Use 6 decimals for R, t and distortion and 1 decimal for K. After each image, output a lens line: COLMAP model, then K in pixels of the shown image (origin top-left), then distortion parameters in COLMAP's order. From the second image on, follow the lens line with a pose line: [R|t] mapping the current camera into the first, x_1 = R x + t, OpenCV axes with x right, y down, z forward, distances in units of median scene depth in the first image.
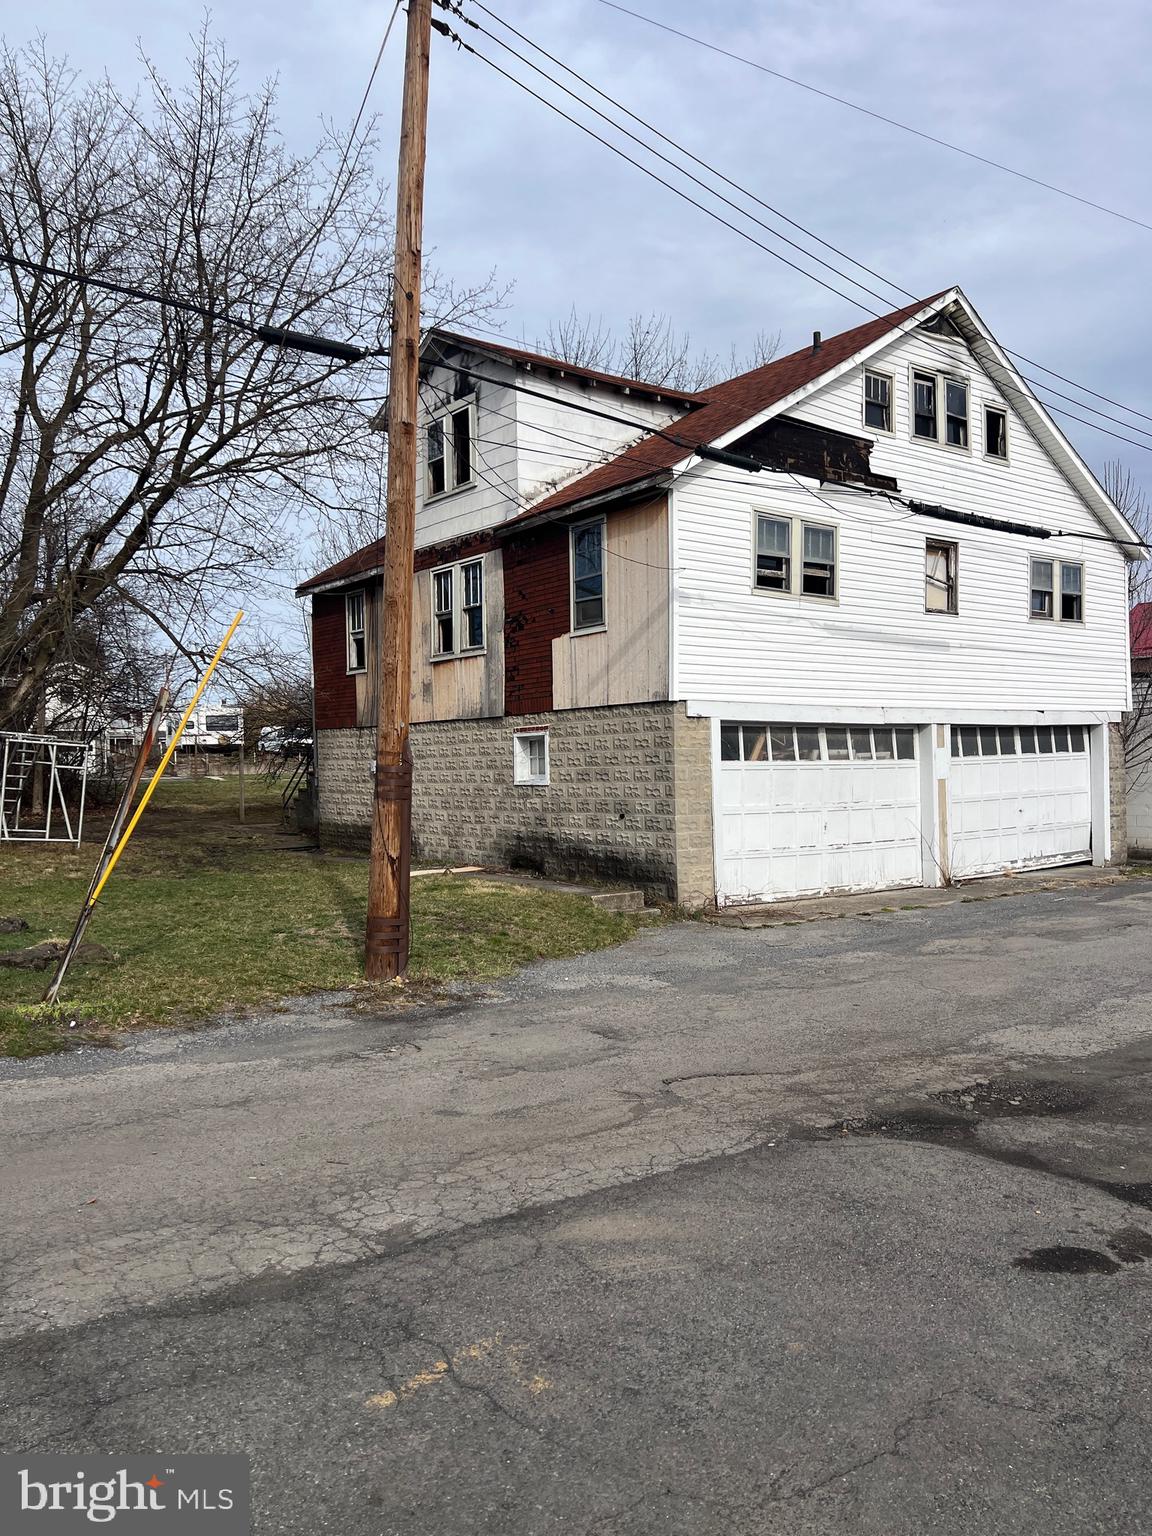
lens RADIAL K [[1149.5, 0, 590.0], [0, 1149.5, 777.4], [0, 0, 1]] dist [0.048254, -0.057356]
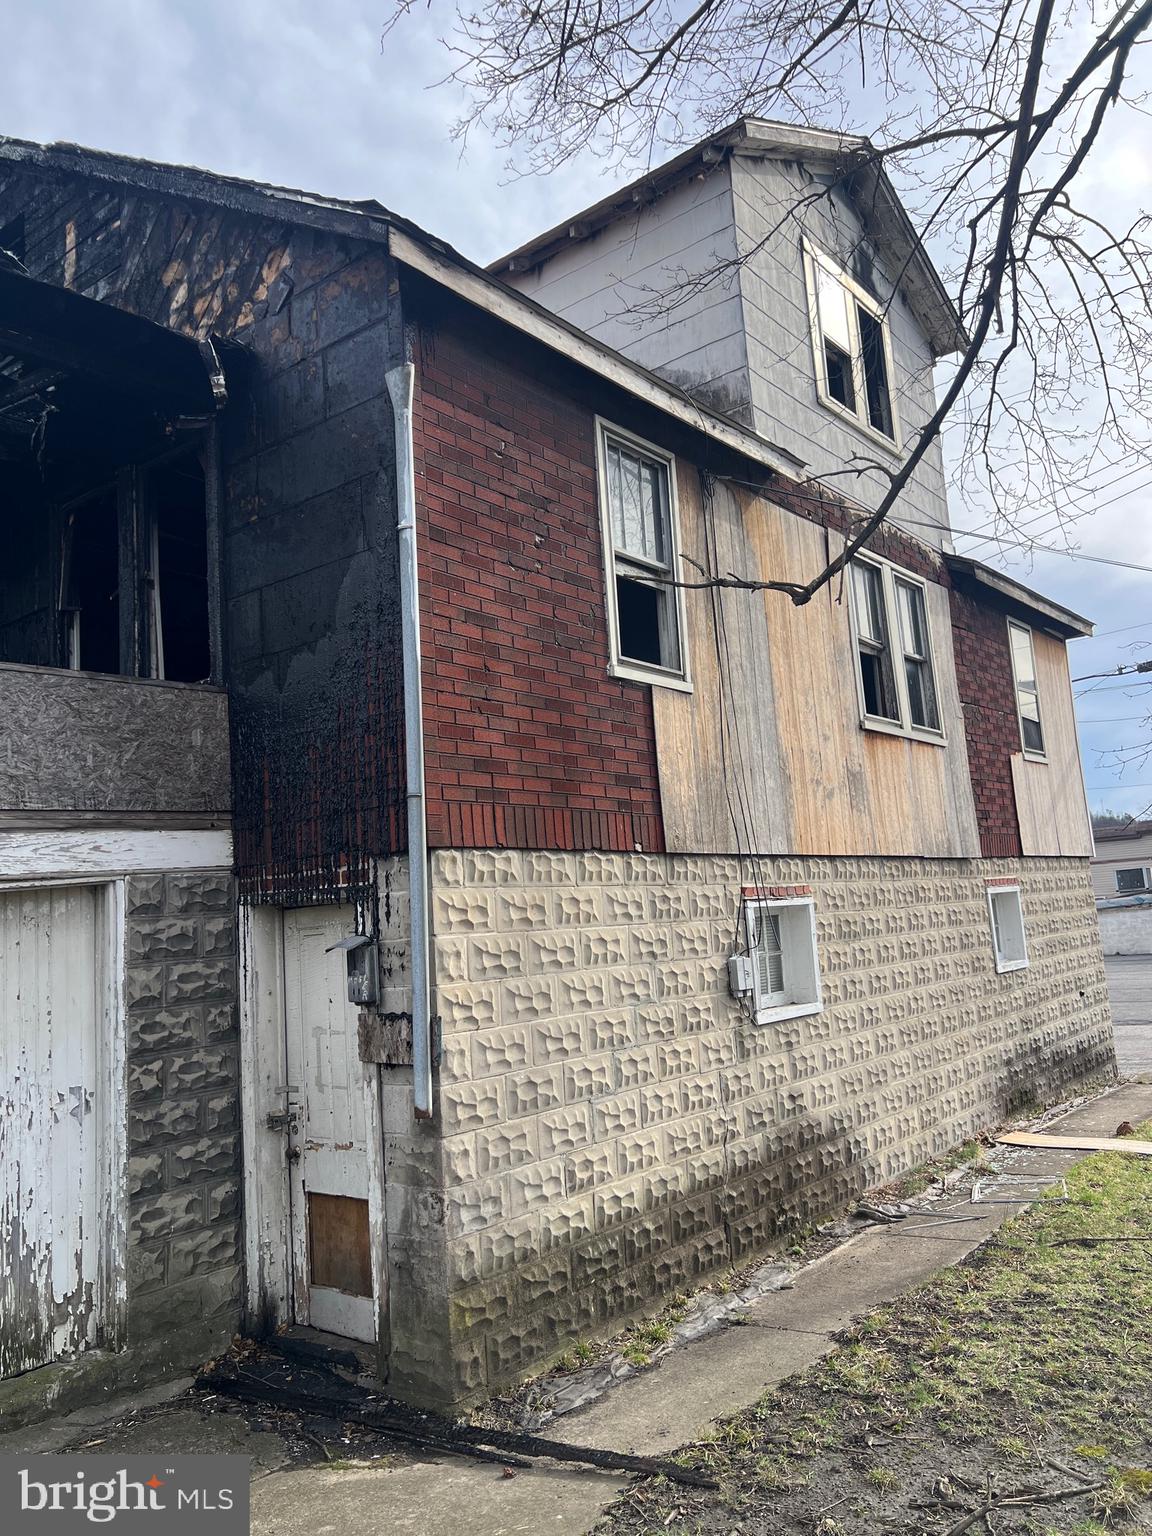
lens RADIAL K [[1149.5, 0, 576.1], [0, 1149.5, 774.0], [0, 0, 1]] dist [0.048254, -0.057356]
pose [[-0.247140, 0.159673, 0.955733, -0.634097], [0.081443, 0.986262, -0.143714, -0.028363], [-0.965551, 0.042320, -0.256749, 1.417594]]
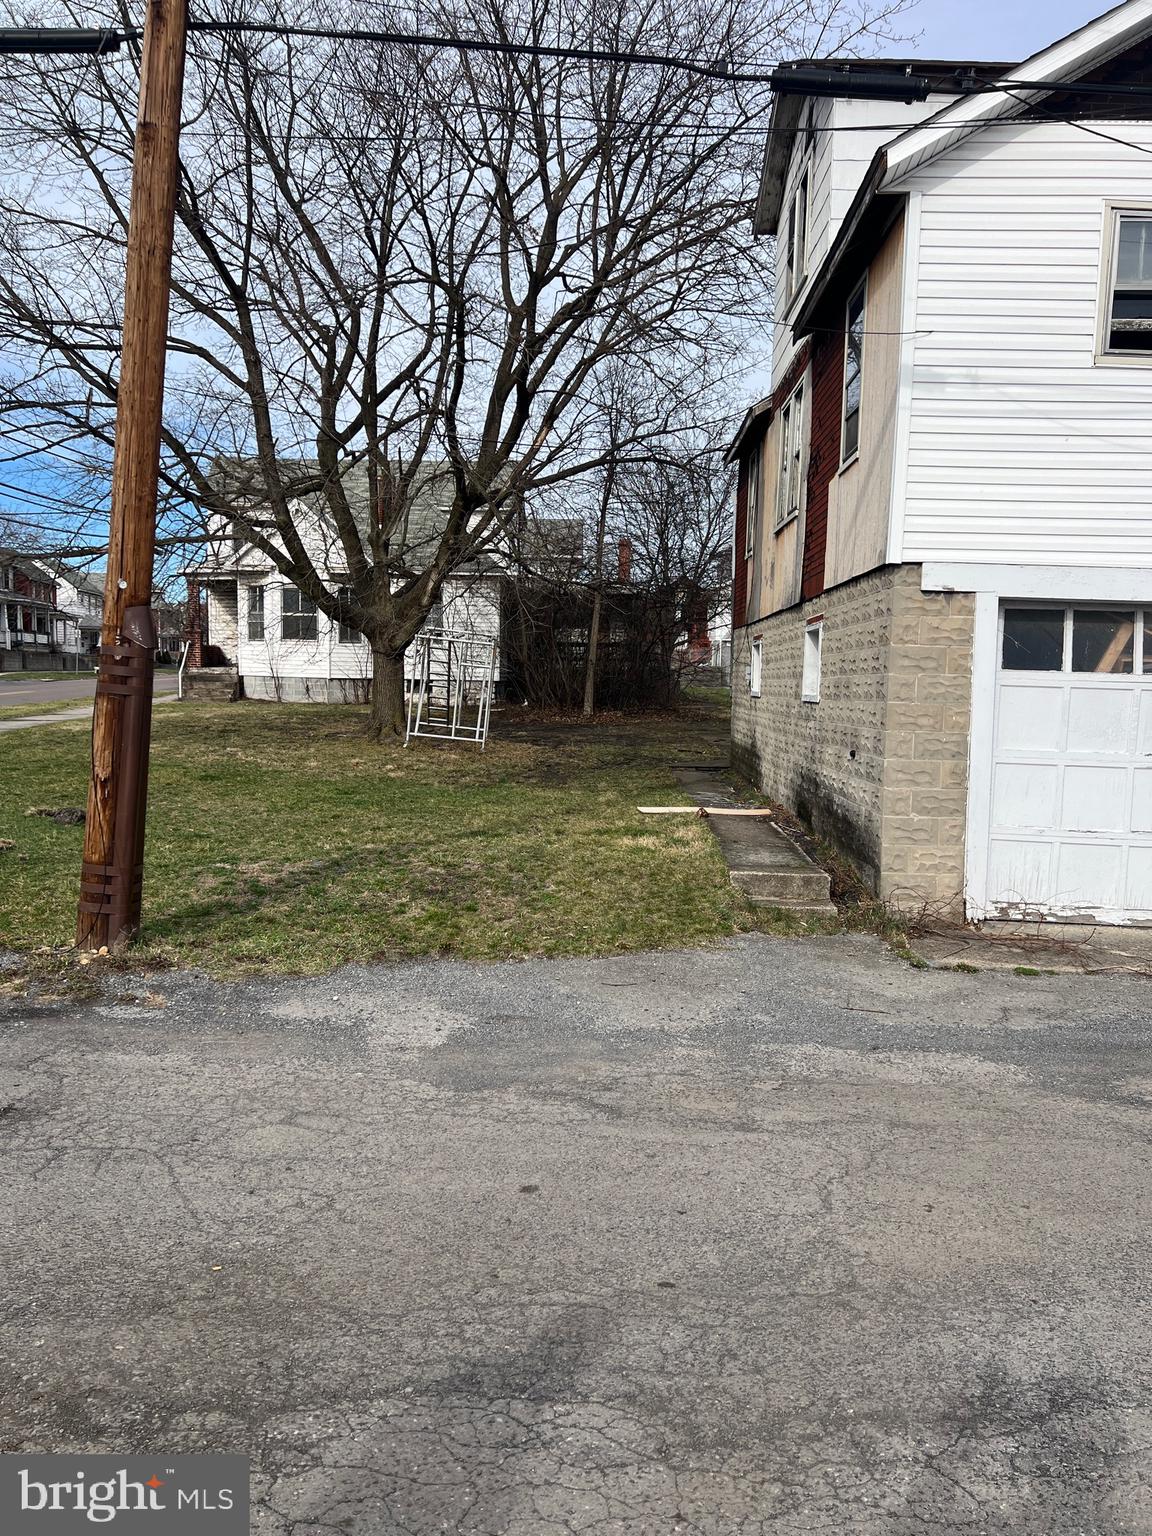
lens RADIAL K [[1149.5, 0, 576.4], [0, 1149.5, 781.4], [0, 0, 1]] dist [0.048254, -0.057356]
pose [[0.780676, 0.089192, -0.618539, 0.278700], [-0.042933, 0.995079, 0.089302, -0.001284], [0.623460, -0.043160, 0.780663, 0.368043]]
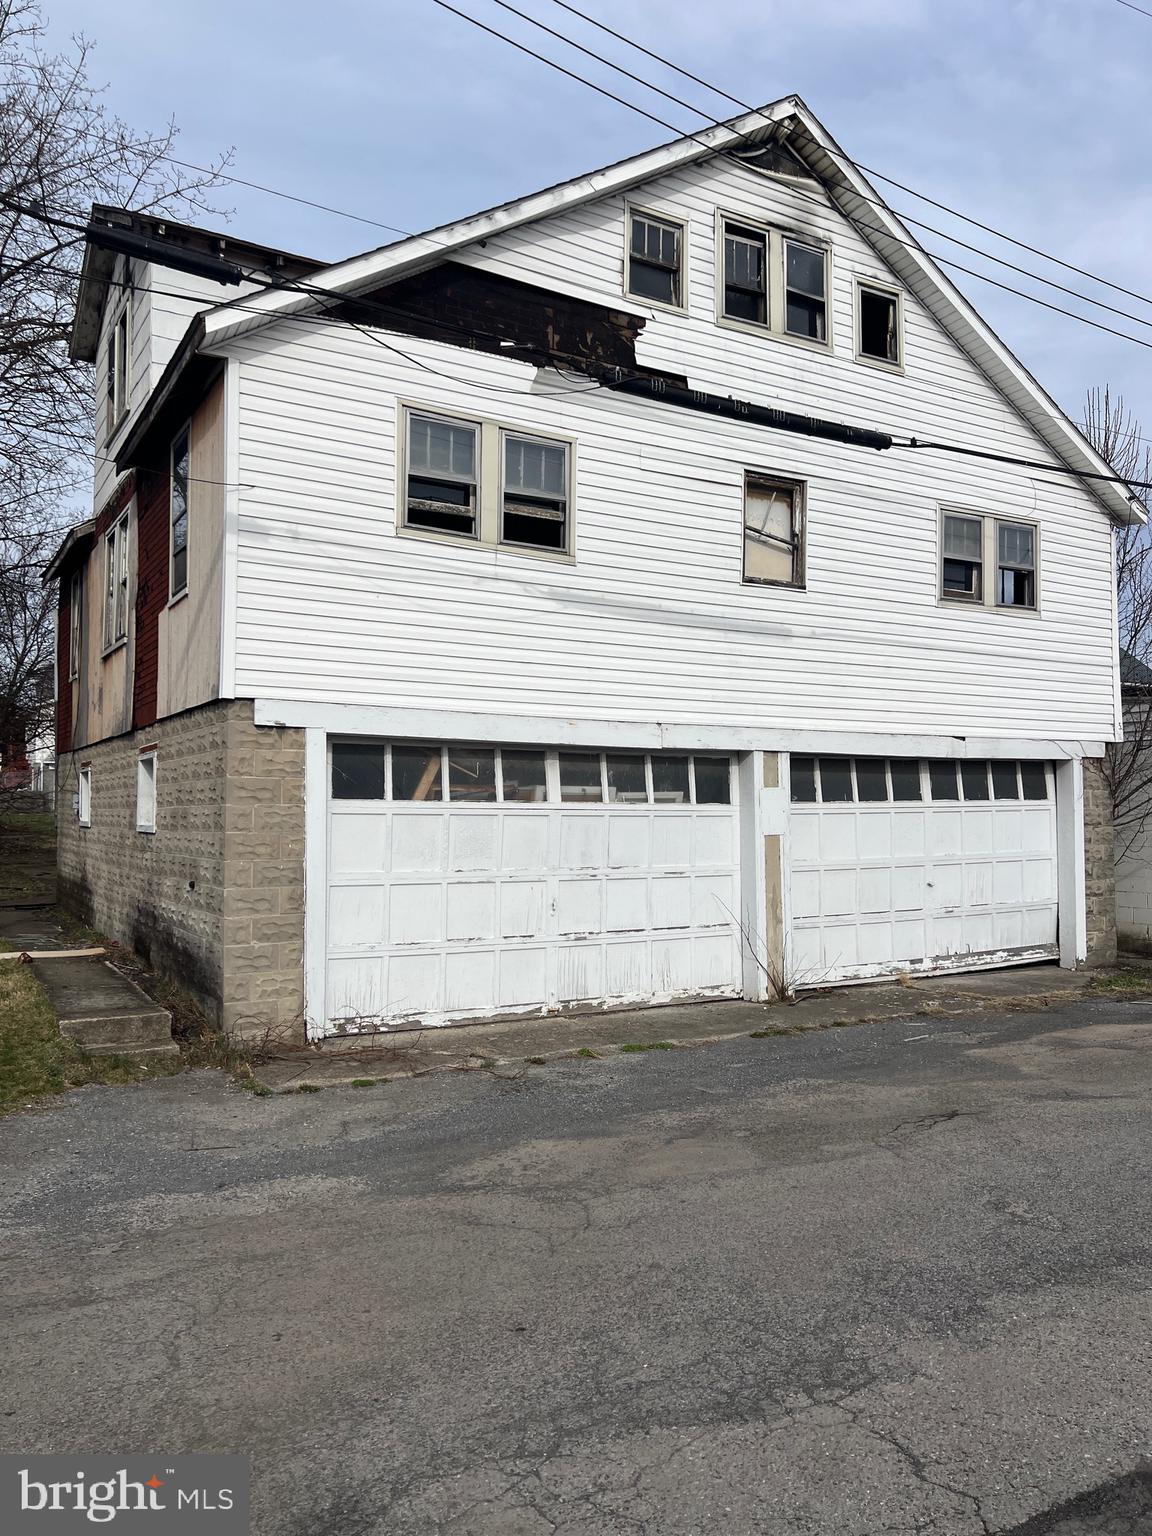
lens RADIAL K [[1149.5, 0, 578.3], [0, 1149.5, 766.3], [0, 0, 1]] dist [0.048254, -0.057356]
pose [[0.993086, 0.015385, -0.116379, 0.285547], [-0.020797, 0.998751, -0.045431, -0.006131], [0.115535, 0.047537, 0.992165, 0.354145]]
